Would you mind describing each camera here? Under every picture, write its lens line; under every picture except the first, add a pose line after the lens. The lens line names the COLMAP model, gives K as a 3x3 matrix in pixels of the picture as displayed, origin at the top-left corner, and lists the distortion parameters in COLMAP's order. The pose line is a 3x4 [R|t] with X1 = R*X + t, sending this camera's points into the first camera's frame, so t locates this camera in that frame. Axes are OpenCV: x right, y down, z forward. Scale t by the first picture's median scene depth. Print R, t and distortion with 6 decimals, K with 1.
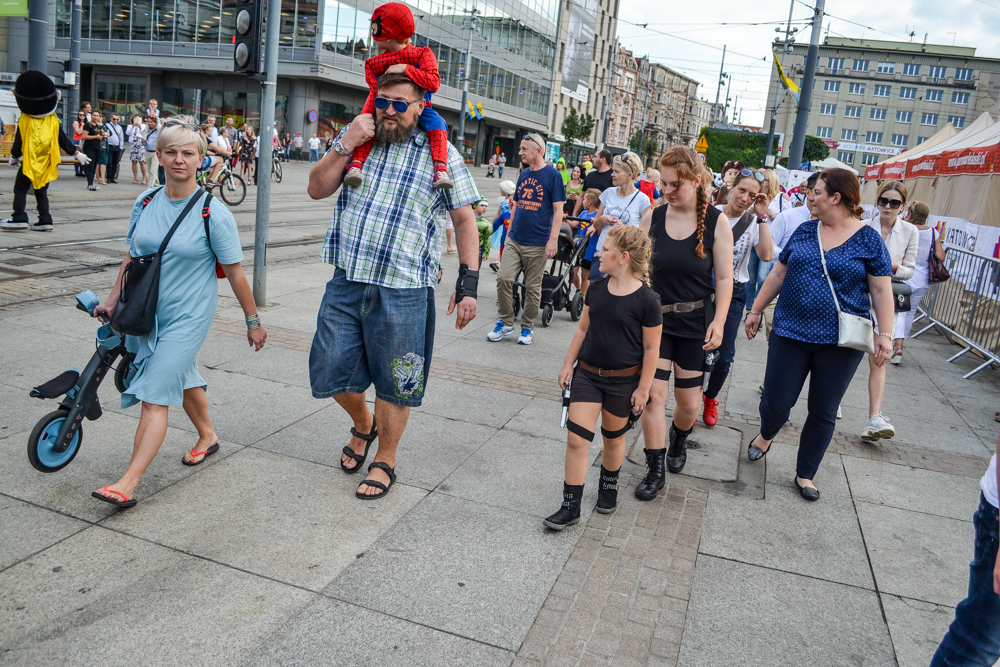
lens RADIAL K [[797.7, 0, 503.0], [0, 797.7, 334.4], [0, 0, 1]] dist [-0.086425, 0.016308]
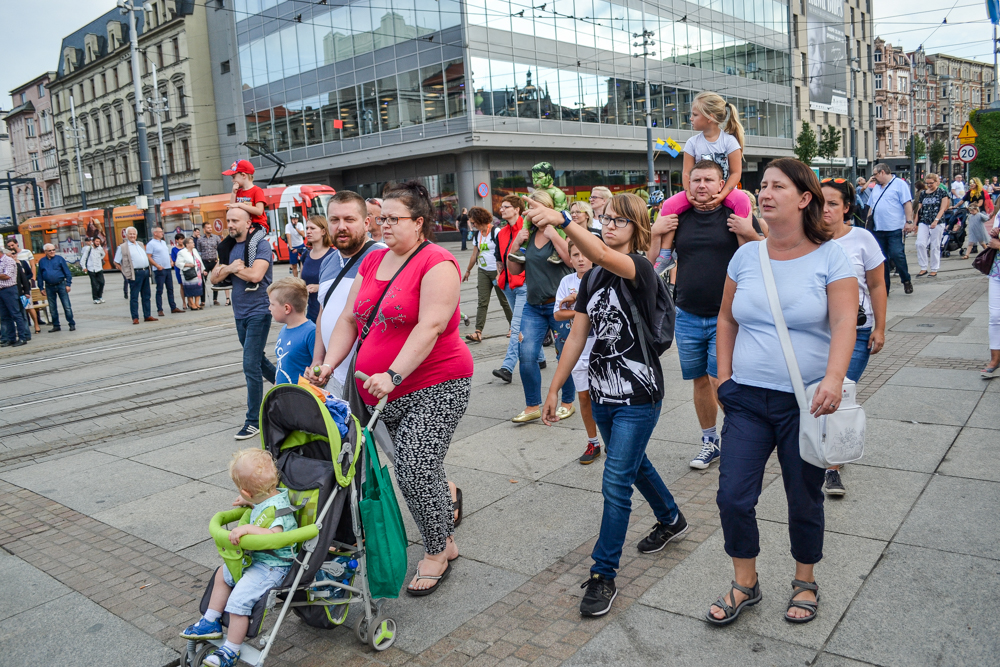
lens RADIAL K [[797.7, 0, 503.0], [0, 797.7, 334.1], [0, 0, 1]] dist [-0.086425, 0.016308]
pose [[0.922503, -0.119944, -0.366880, 0.102281], [0.093466, 0.991621, -0.089172, -0.034381], [0.374502, 0.047971, 0.925984, 0.197730]]
